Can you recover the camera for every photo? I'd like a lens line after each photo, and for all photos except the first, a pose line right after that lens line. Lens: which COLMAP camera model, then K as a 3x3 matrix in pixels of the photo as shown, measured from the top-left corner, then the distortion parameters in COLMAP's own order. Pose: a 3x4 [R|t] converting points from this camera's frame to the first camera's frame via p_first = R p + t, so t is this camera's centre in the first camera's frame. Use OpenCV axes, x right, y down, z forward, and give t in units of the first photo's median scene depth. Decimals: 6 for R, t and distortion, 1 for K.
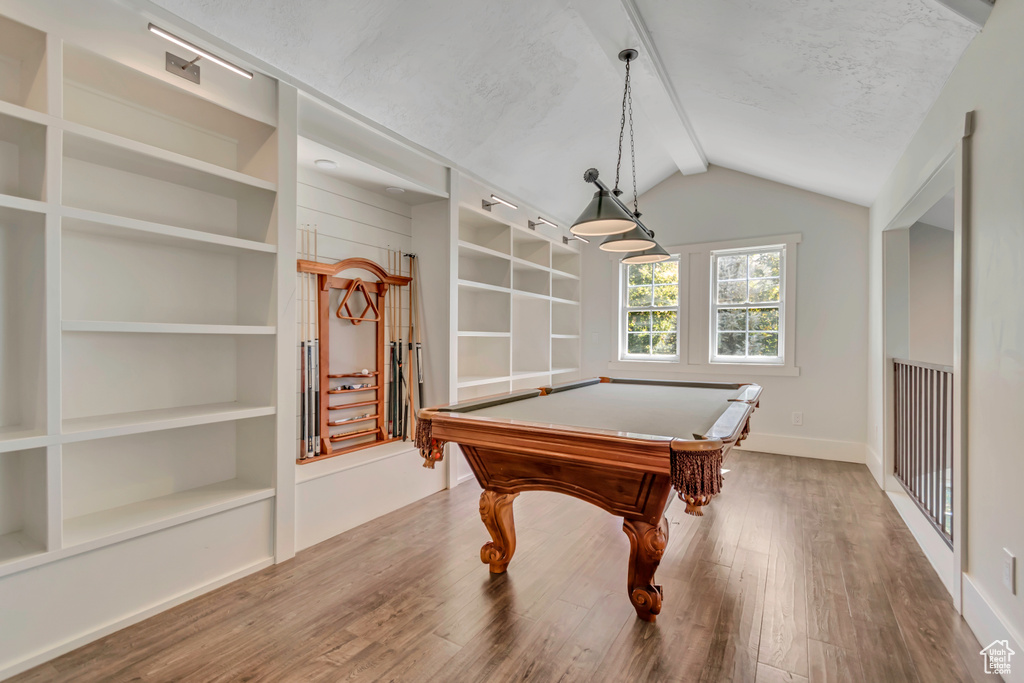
lens RADIAL K [[458.7, 0, 509.9], [0, 458.7, 339.8], [0, 0, 1]] dist [0.005659, 0.000449]
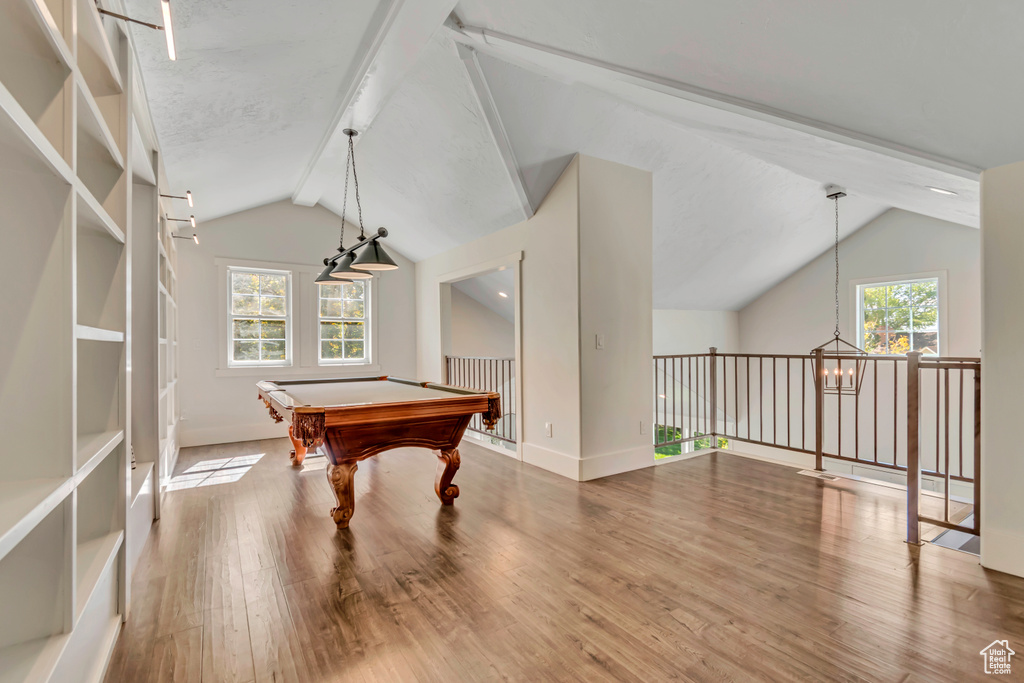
lens RADIAL K [[458.7, 0, 507.8], [0, 458.7, 346.4], [0, 0, 1]] dist [0.005659, 0.000449]
pose [[0.434498, -0.006291, 0.900651, -0.714210], [0.005878, 0.999974, 0.004149, -0.001747], [-0.900654, 0.003491, 0.434524, 0.018720]]
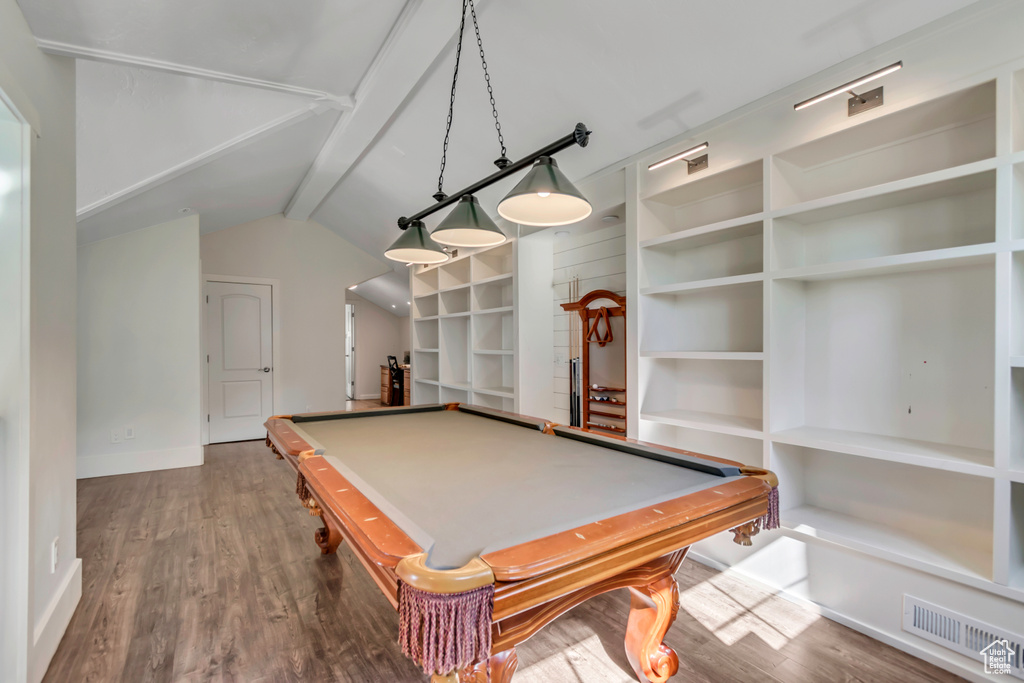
lens RADIAL K [[458.7, 0, 512.1], [0, 458.7, 343.6], [0, 0, 1]] dist [0.005659, 0.000449]
pose [[-0.416119, -0.009018, -0.909266, 0.837971], [-0.001742, 0.999957, -0.009120, -0.029983], [0.909309, -0.002211, -0.416116, 1.296945]]
